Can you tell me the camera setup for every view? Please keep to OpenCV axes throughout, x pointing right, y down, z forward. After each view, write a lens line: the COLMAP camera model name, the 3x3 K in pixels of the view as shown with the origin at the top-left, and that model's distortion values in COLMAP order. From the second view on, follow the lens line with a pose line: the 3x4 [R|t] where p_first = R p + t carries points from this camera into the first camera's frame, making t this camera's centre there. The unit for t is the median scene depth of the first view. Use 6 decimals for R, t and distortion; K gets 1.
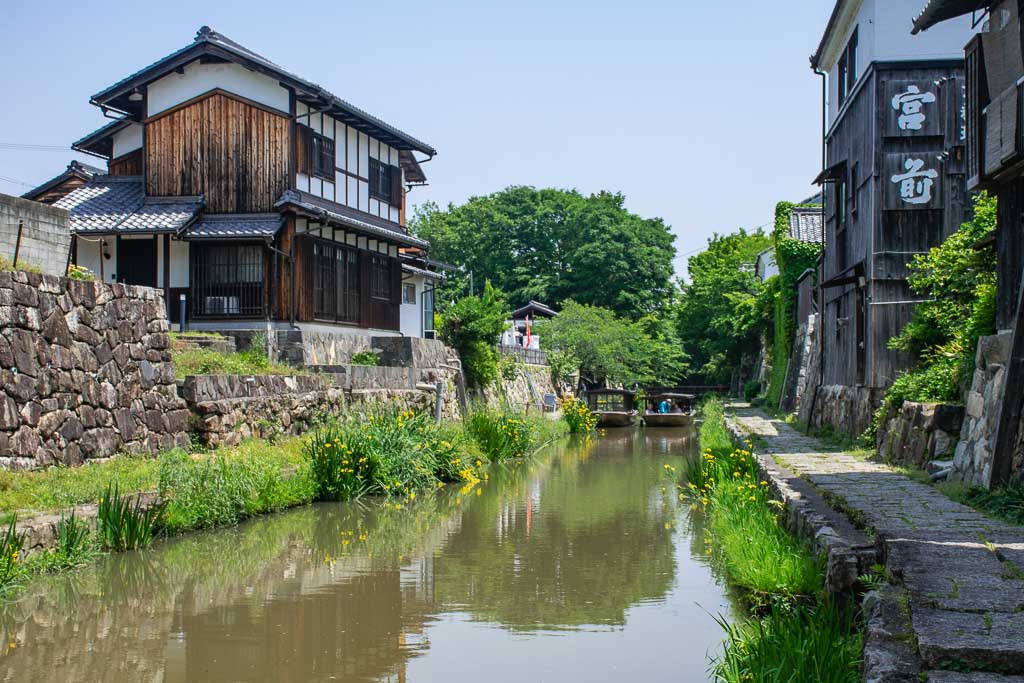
lens RADIAL K [[1602.0, 0, 512.7], [0, 1602.0, 341.3], [0, 0, 1]] dist [0.256467, 0.000000]
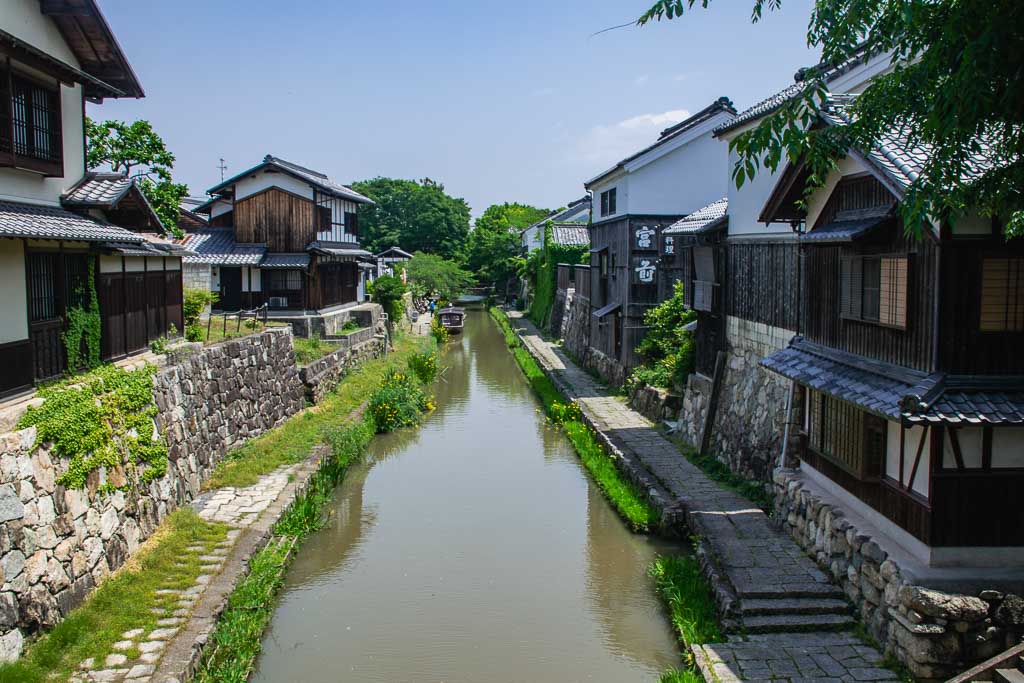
lens RADIAL K [[952.3, 0, 512.0], [0, 952.3, 340.2], [0, 0, 1]] dist [-0.017467, 0.000000]
pose [[0.984831, -0.011943, 0.173105, -0.103006], [-0.007663, 0.993661, 0.112152, -0.104225], [-0.173347, -0.111778, 0.978497, -0.146972]]
